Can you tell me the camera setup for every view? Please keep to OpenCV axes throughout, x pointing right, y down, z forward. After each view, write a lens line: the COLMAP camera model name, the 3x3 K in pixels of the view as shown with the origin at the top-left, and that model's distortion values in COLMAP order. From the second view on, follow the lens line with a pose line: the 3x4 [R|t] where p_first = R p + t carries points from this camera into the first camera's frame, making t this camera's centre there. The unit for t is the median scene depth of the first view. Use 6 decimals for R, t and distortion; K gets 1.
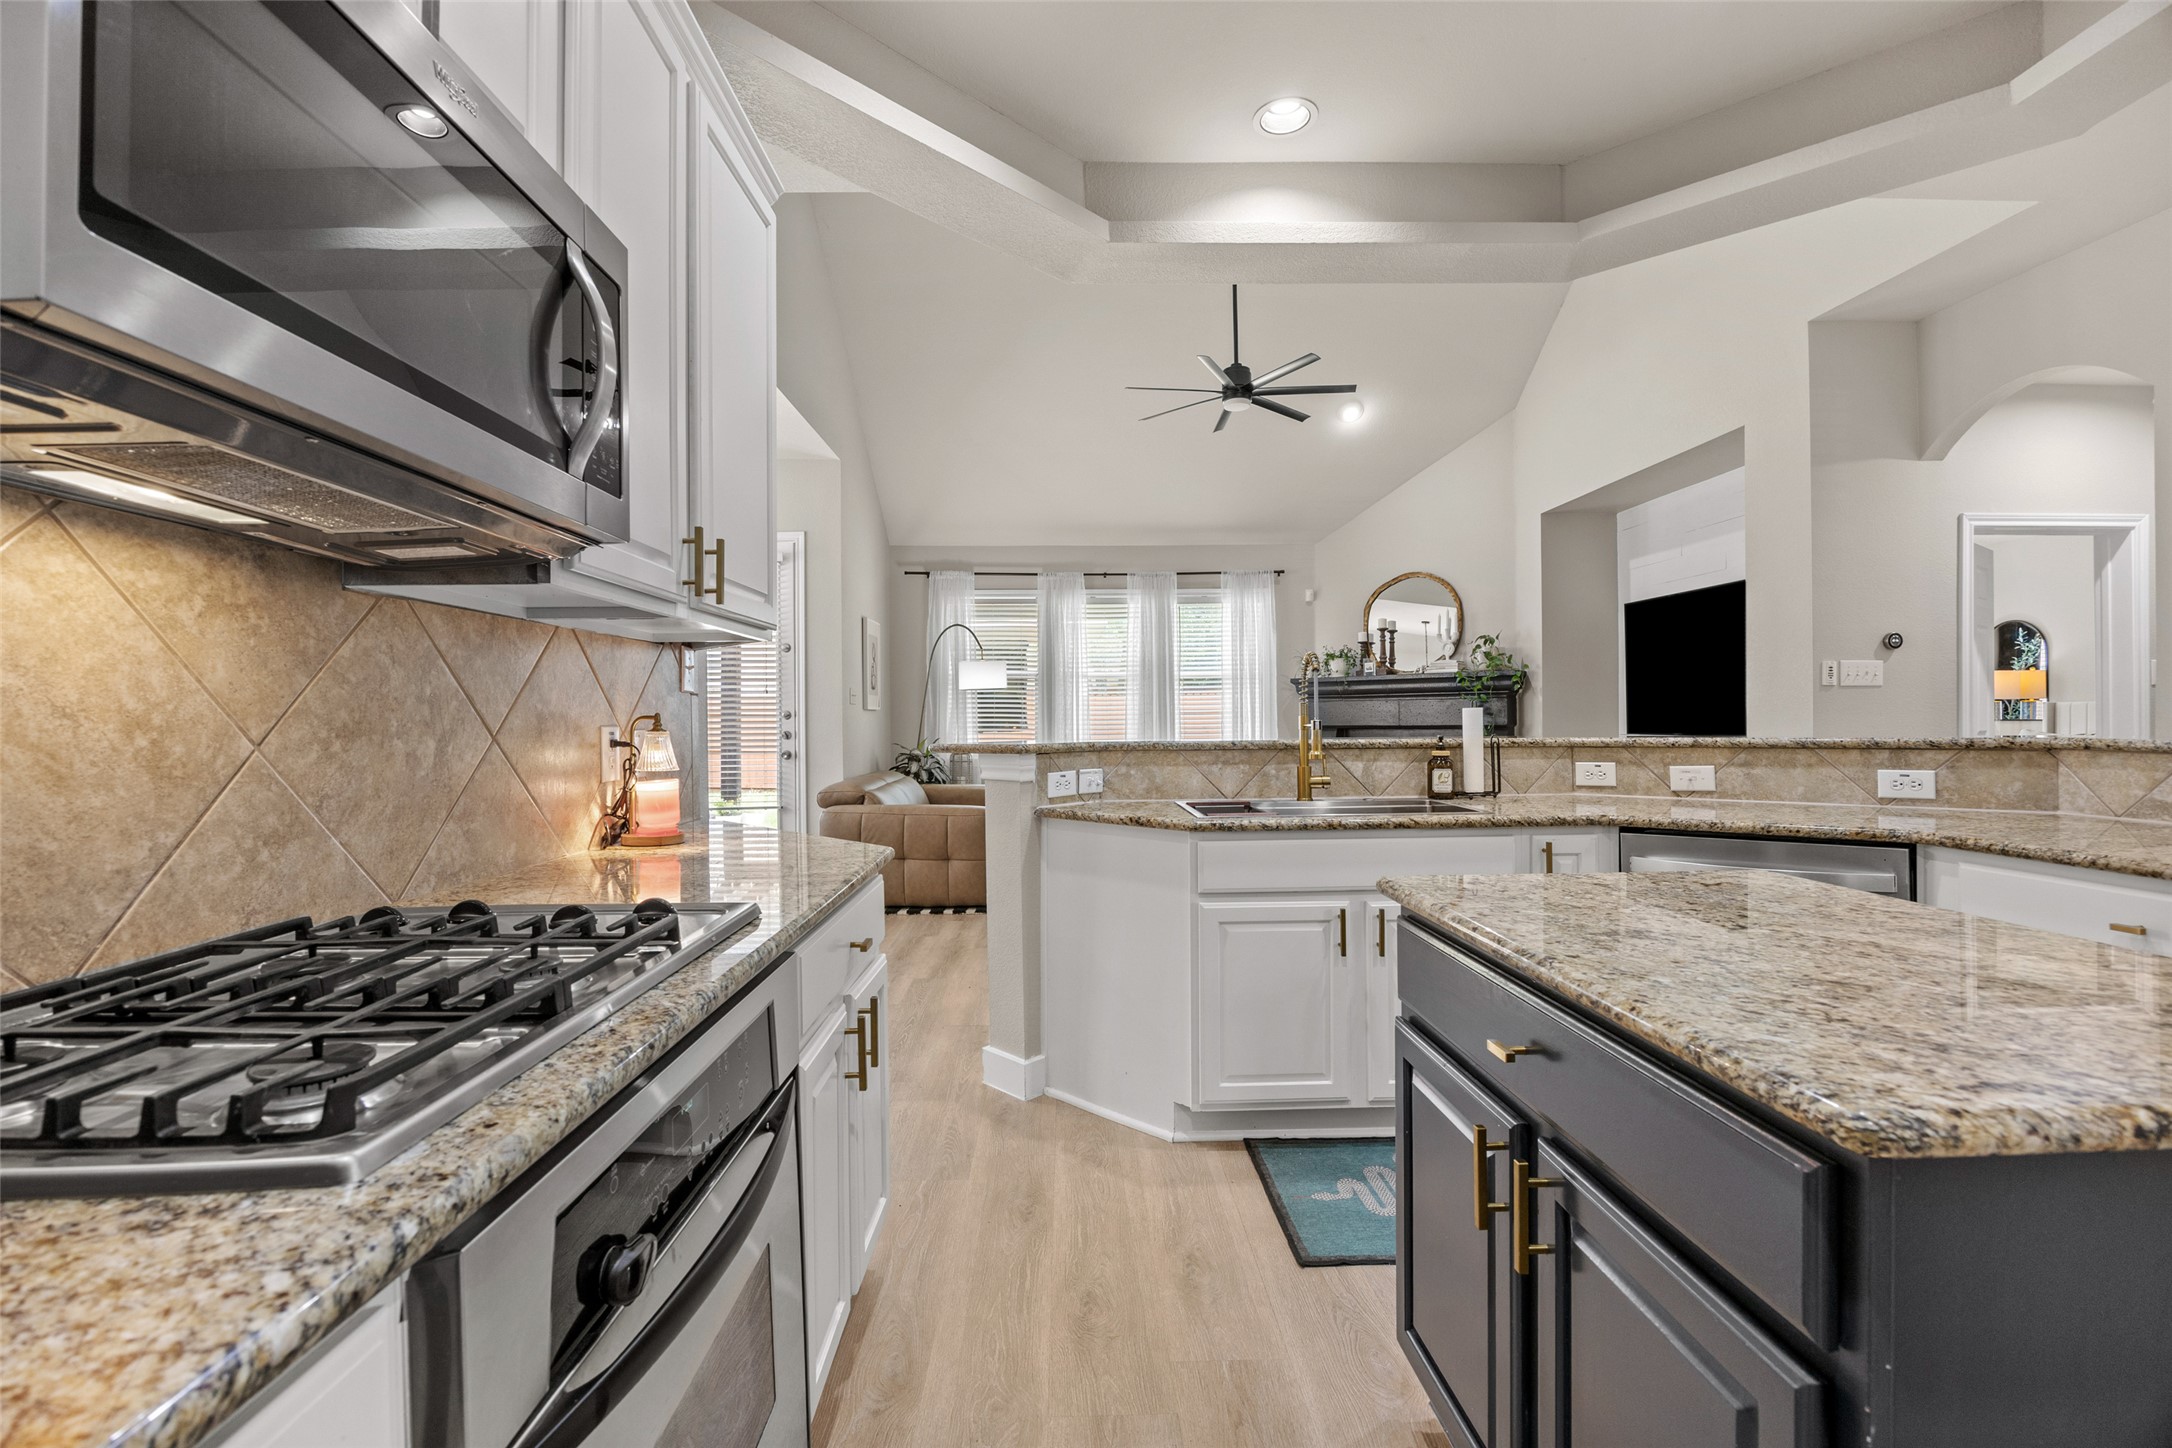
lens RADIAL K [[948.7, 0, 1086.0], [0, 948.7, 724.0], [0, 0, 1]] dist [0.000453, 0.000015]
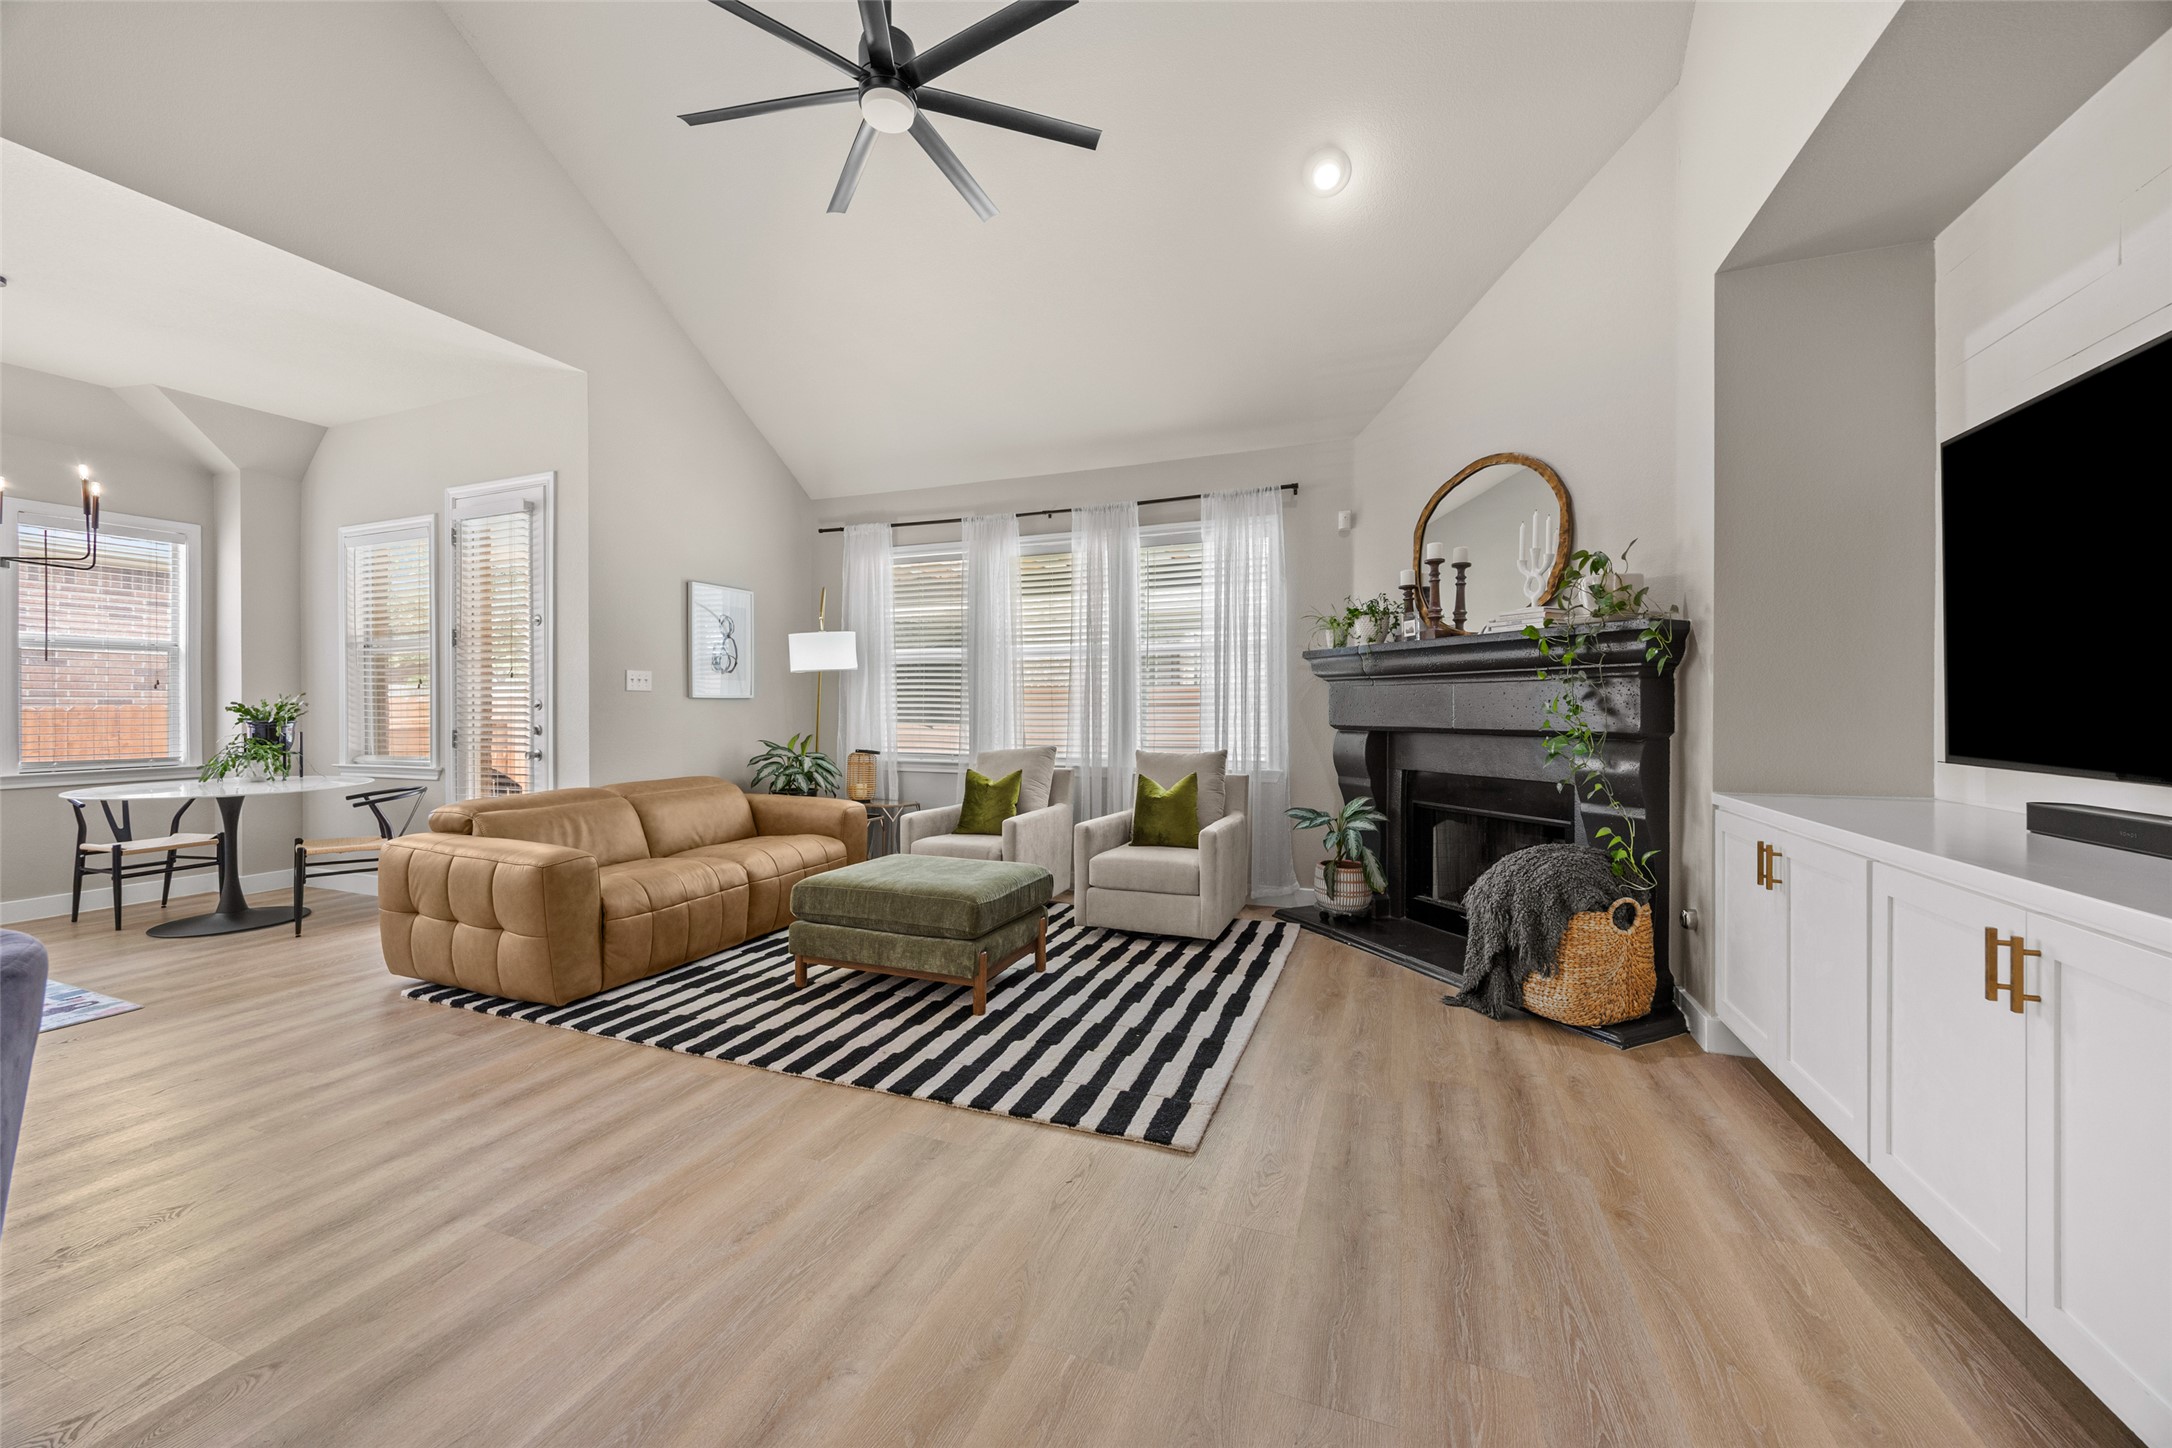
lens RADIAL K [[825.6, 0, 1086.0], [0, 825.6, 724.0], [0, 0, 1]] dist [0.000377, 0.000036]
pose [[0.922358, 0.013594, -0.386097, 0.324602], [-0.007500, 0.999822, 0.017285, -0.007830], [0.386264, -0.013047, 0.922296, 0.465956]]
